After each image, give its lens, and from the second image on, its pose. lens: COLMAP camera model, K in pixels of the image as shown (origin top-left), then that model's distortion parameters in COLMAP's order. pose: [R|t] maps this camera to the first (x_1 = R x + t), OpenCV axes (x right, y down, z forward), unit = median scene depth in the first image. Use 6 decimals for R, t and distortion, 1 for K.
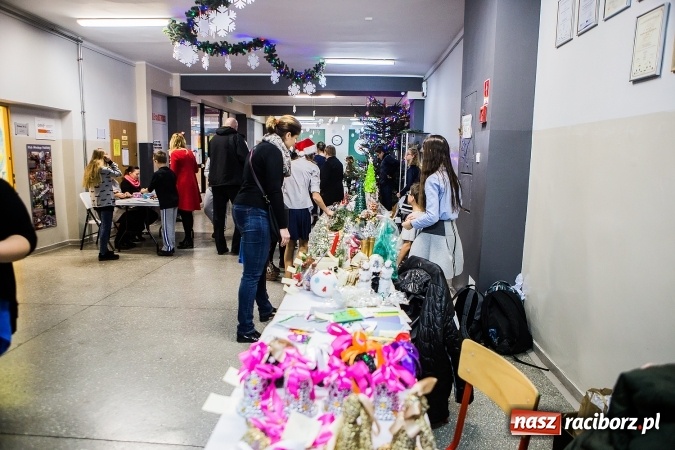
lens RADIAL K [[483.6, 0, 337.5], [0, 483.6, 225.0], [0, 0, 1]] dist [-0.081110, 0.059424]
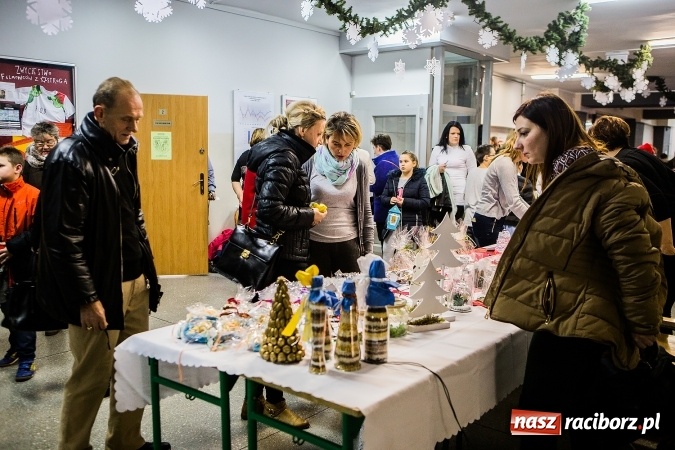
lens RADIAL K [[619.5, 0, 337.5], [0, 619.5, 225.0], [0, 0, 1]] dist [-0.086794, 0.154455]
pose [[0.810091, 0.072733, -0.581776, 0.150339], [-0.093384, 0.995615, -0.005561, 0.129663], [0.578820, 0.058834, 0.813330, -0.889450]]
